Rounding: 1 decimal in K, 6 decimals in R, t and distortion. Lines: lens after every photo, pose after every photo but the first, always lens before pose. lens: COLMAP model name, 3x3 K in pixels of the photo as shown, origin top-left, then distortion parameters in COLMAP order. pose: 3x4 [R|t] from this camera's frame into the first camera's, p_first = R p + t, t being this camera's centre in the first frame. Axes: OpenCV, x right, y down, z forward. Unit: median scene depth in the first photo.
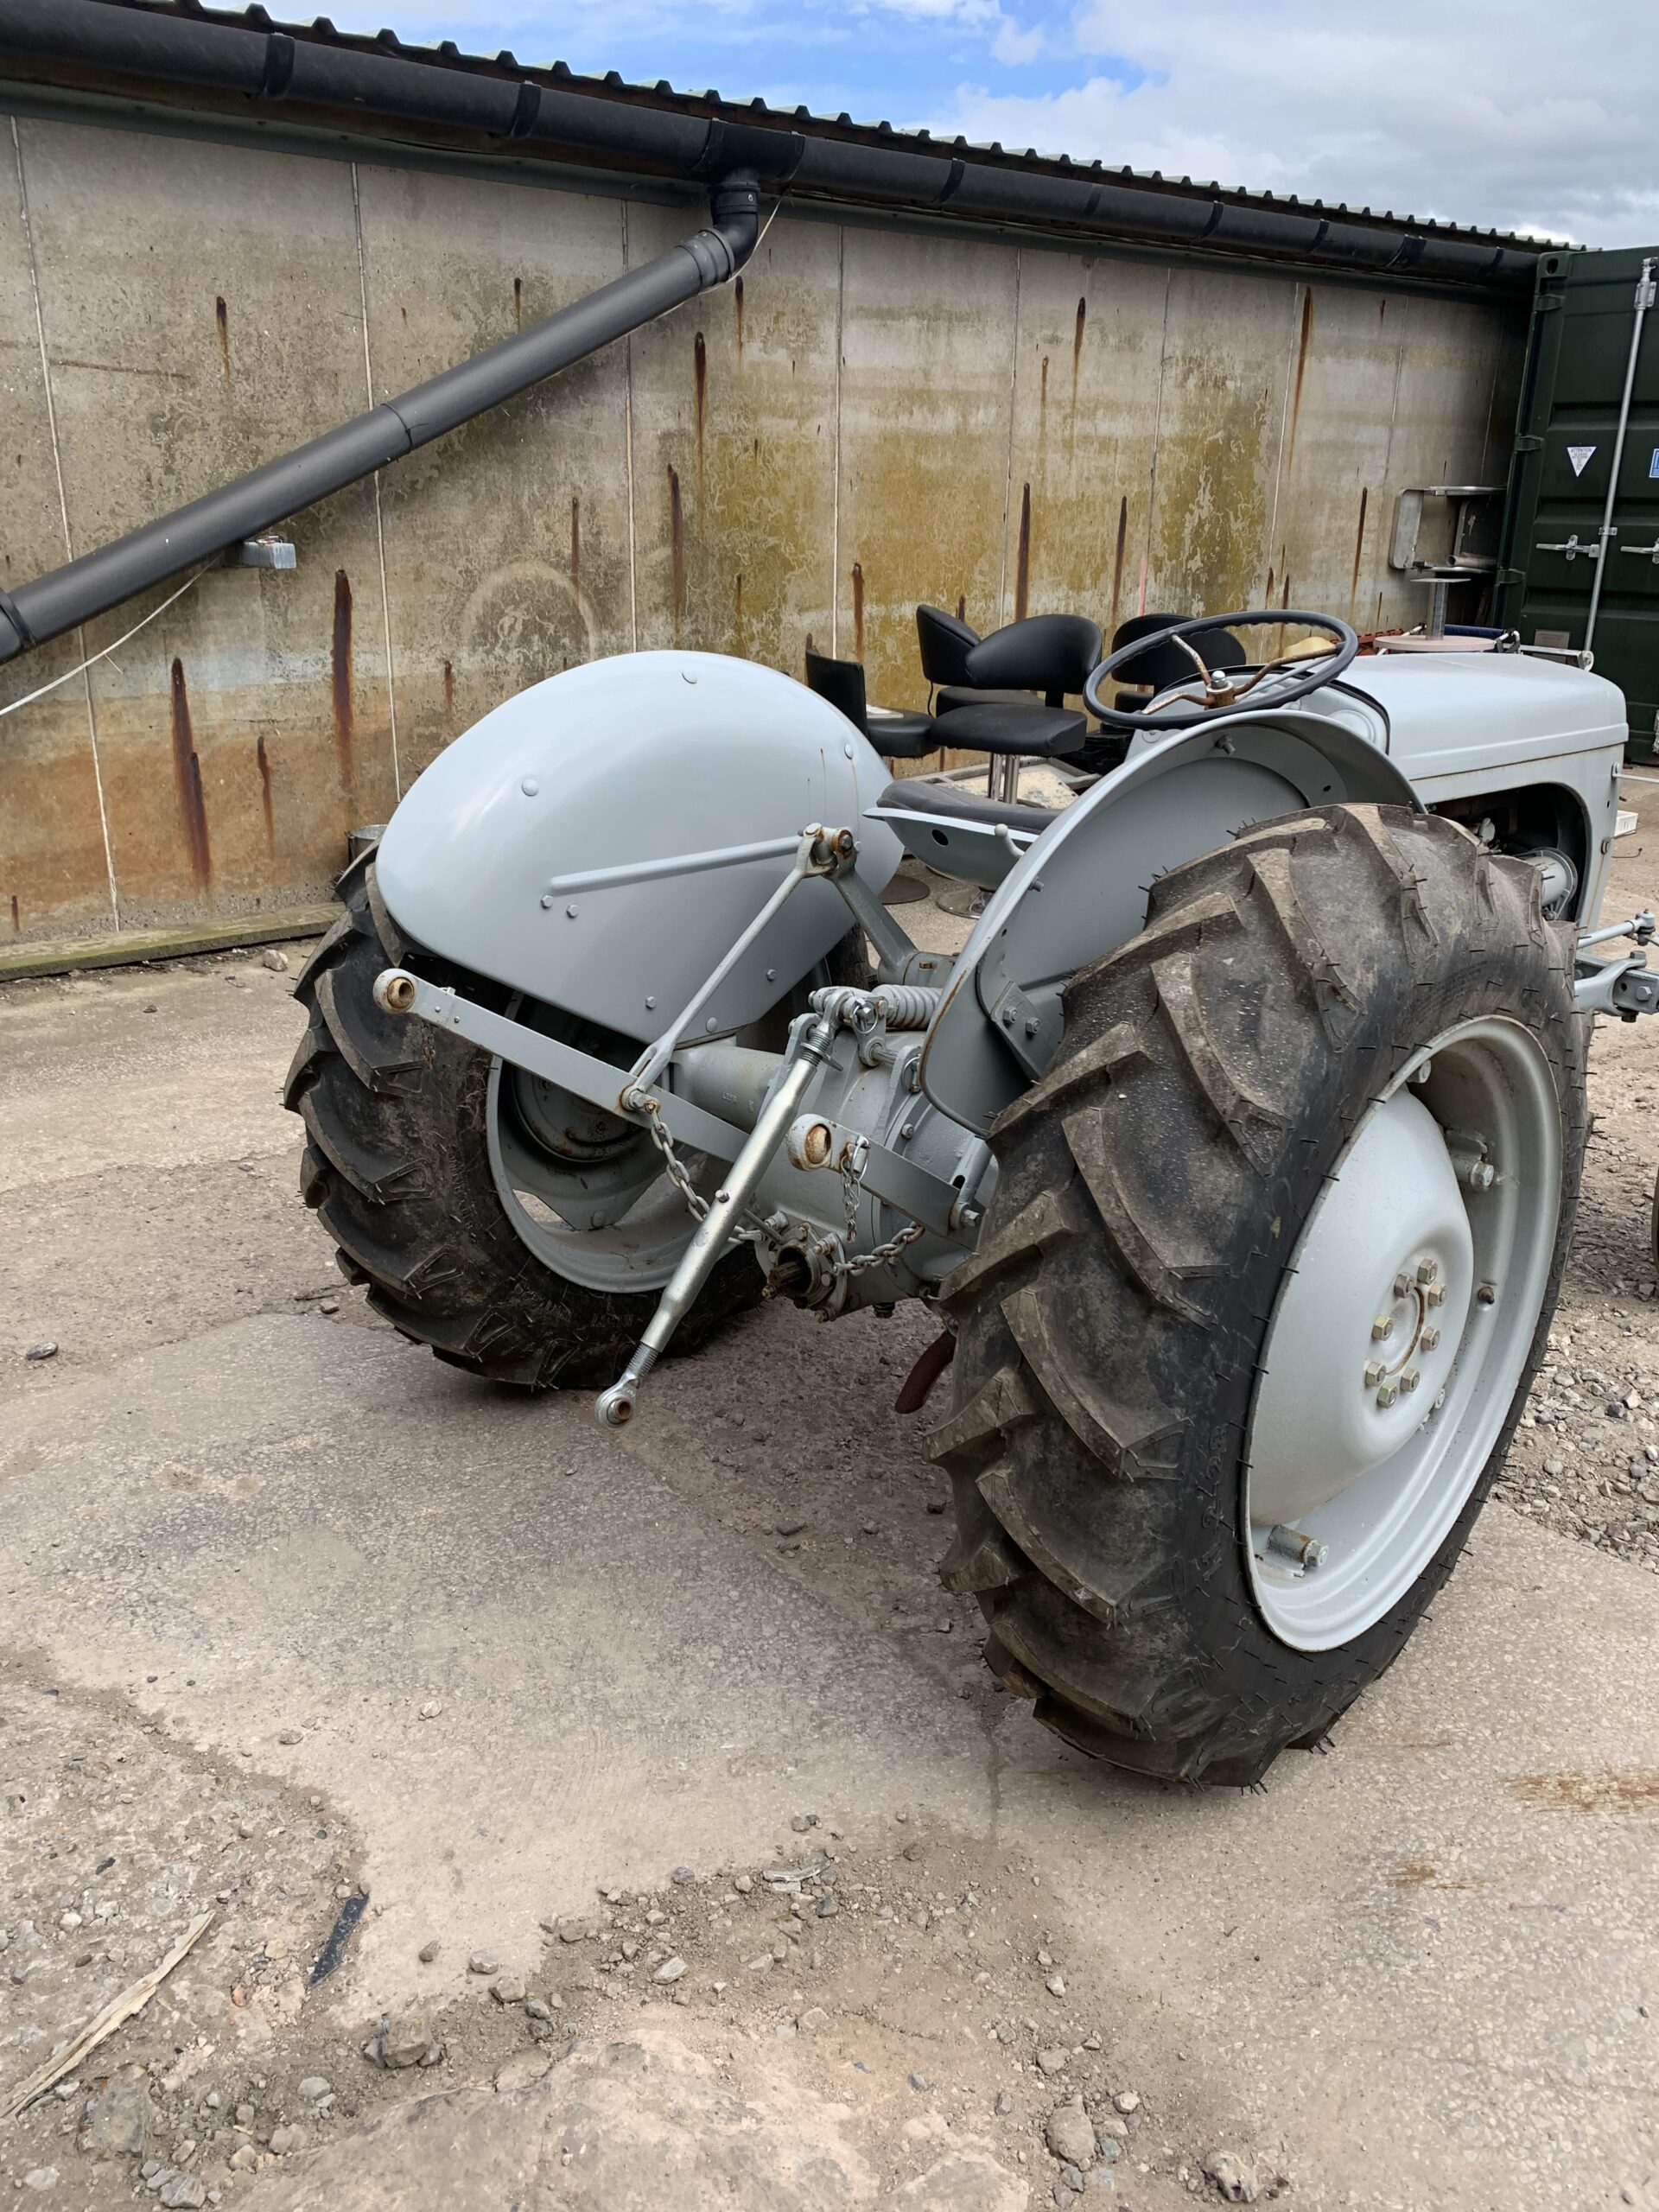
lens RADIAL K [[1686.0, 0, 829.5], [0, 1686.0, 1106.0], [0, 0, 1]] dist [0.036079, -0.001417]
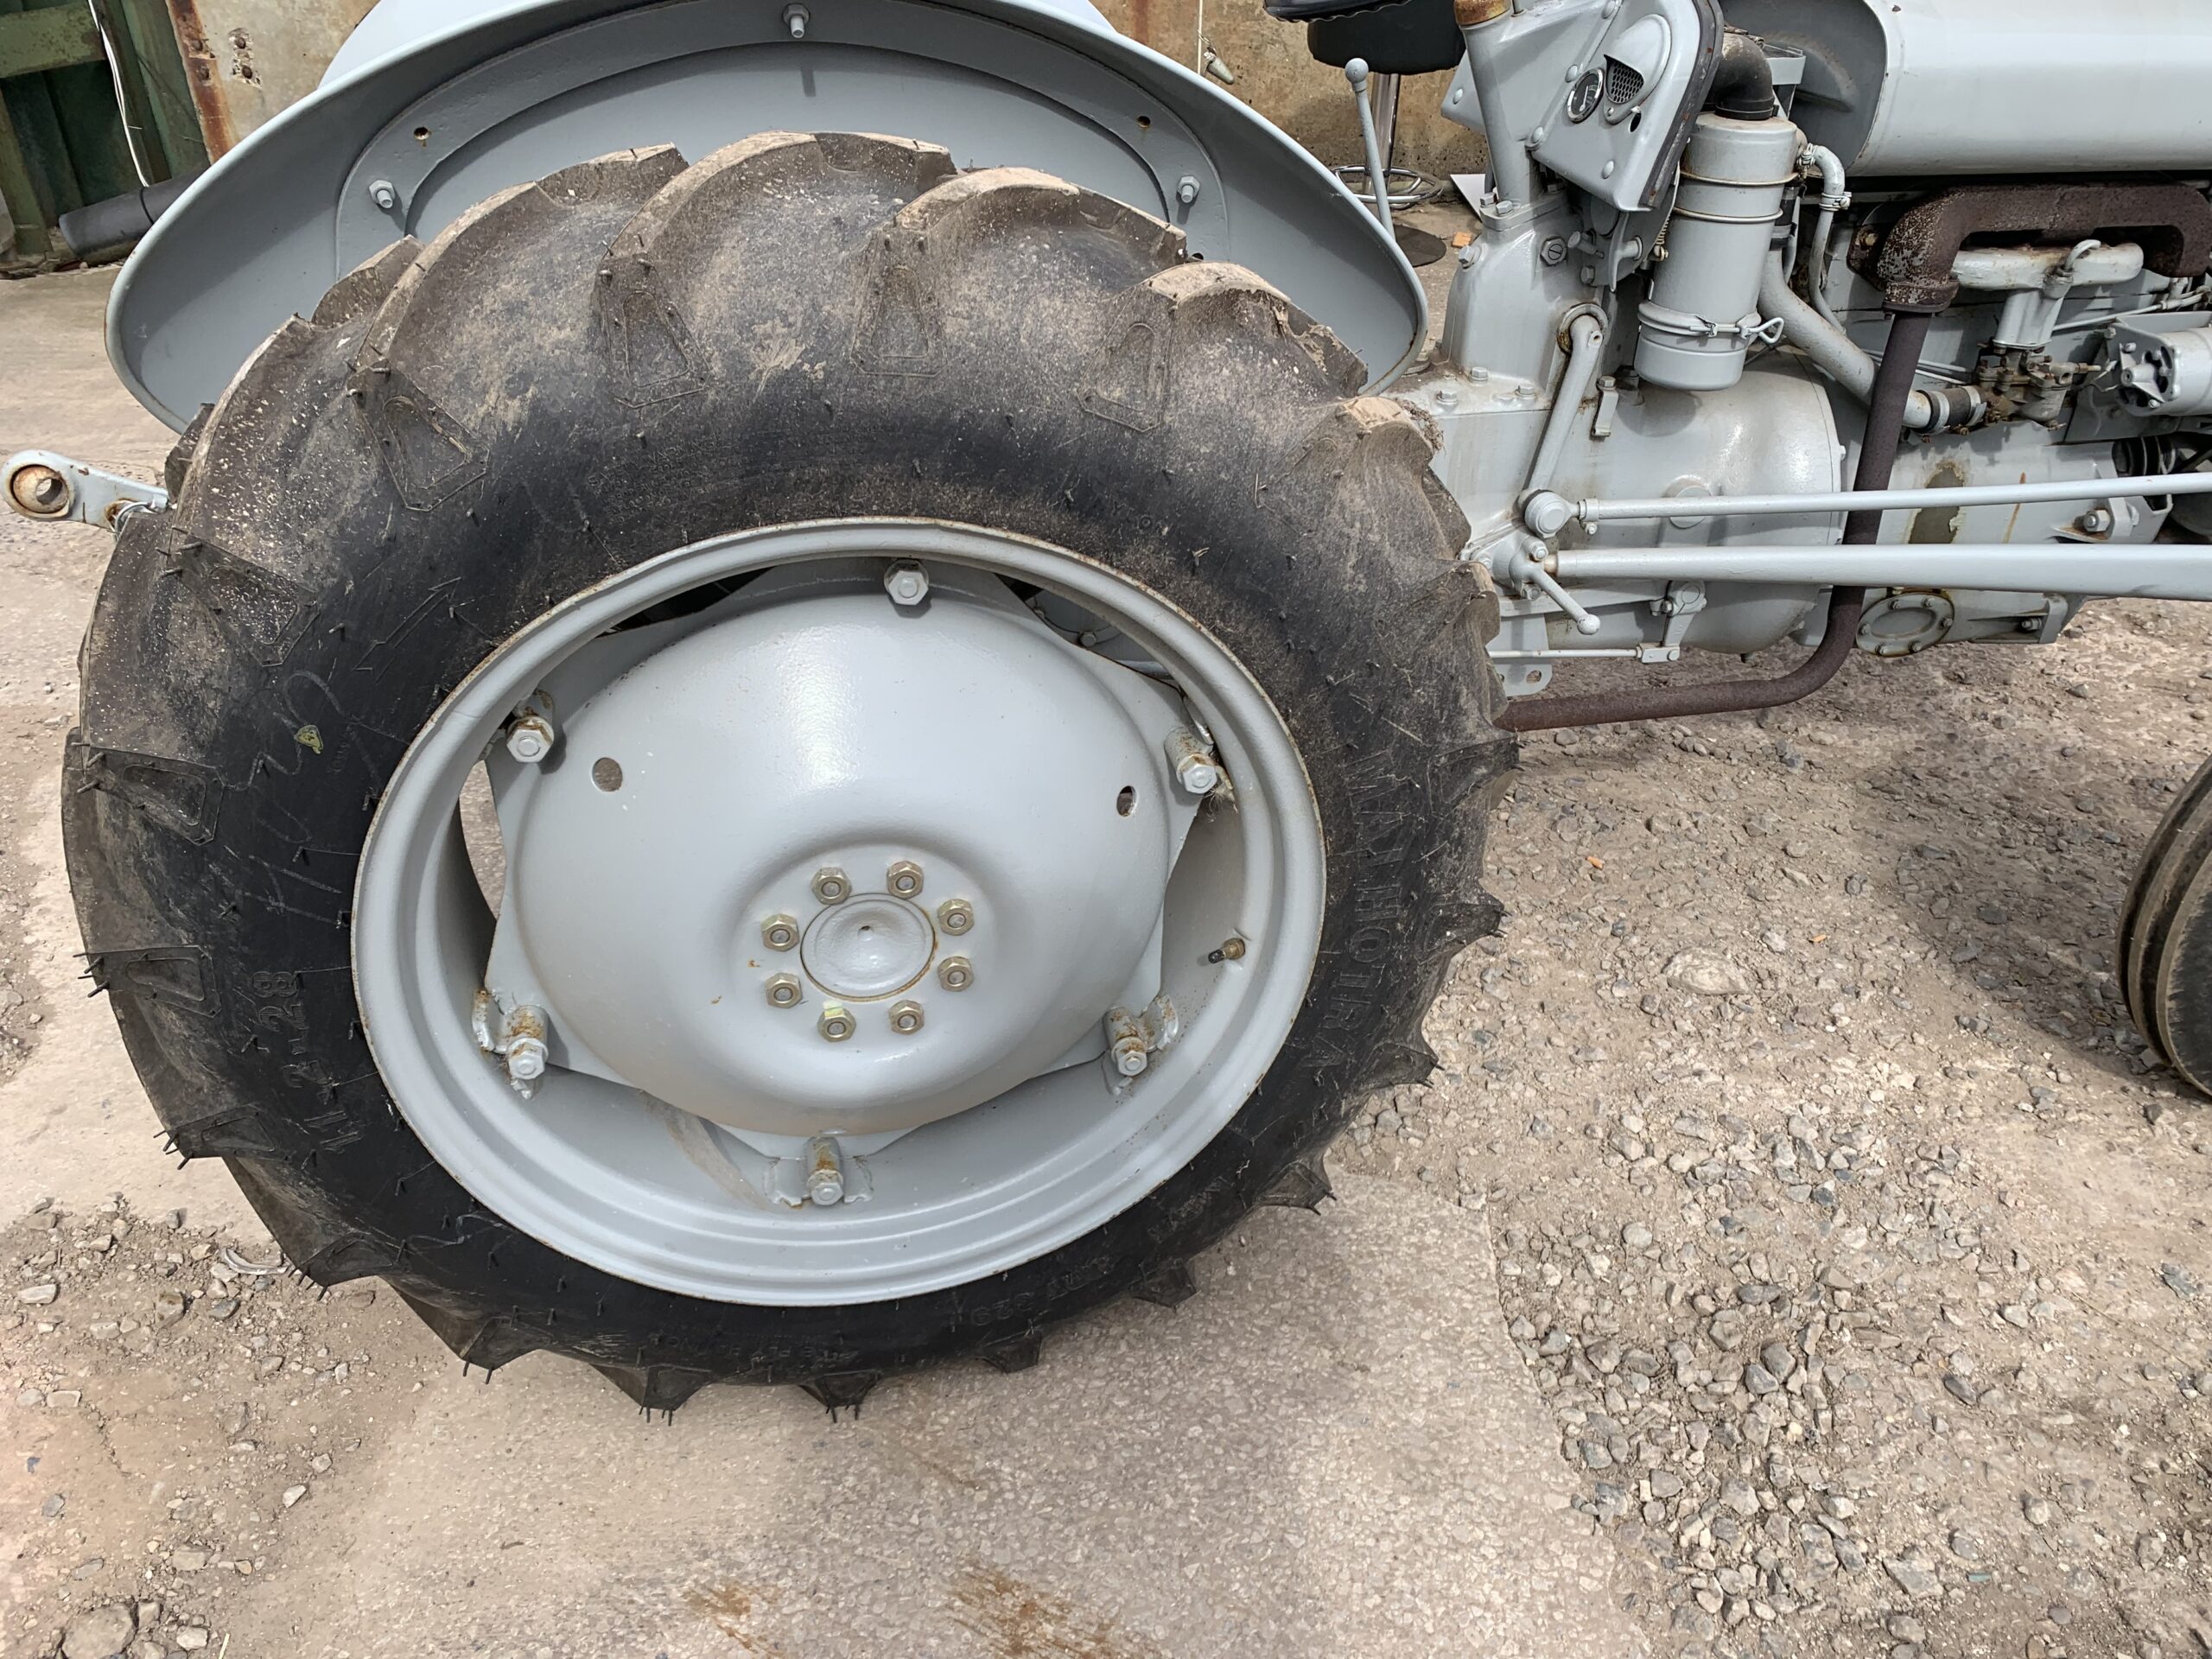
lens RADIAL K [[1713.7, 0, 1106.0], [0, 1713.7, 829.5], [0, 0, 1]] dist [0.014295, -0.009012]
pose [[0.827162, 0.292801, -0.479656, 0.893068], [-0.179998, 0.946612, 0.267445, -0.143430], [0.532357, -0.134883, 0.835705, 0.572960]]
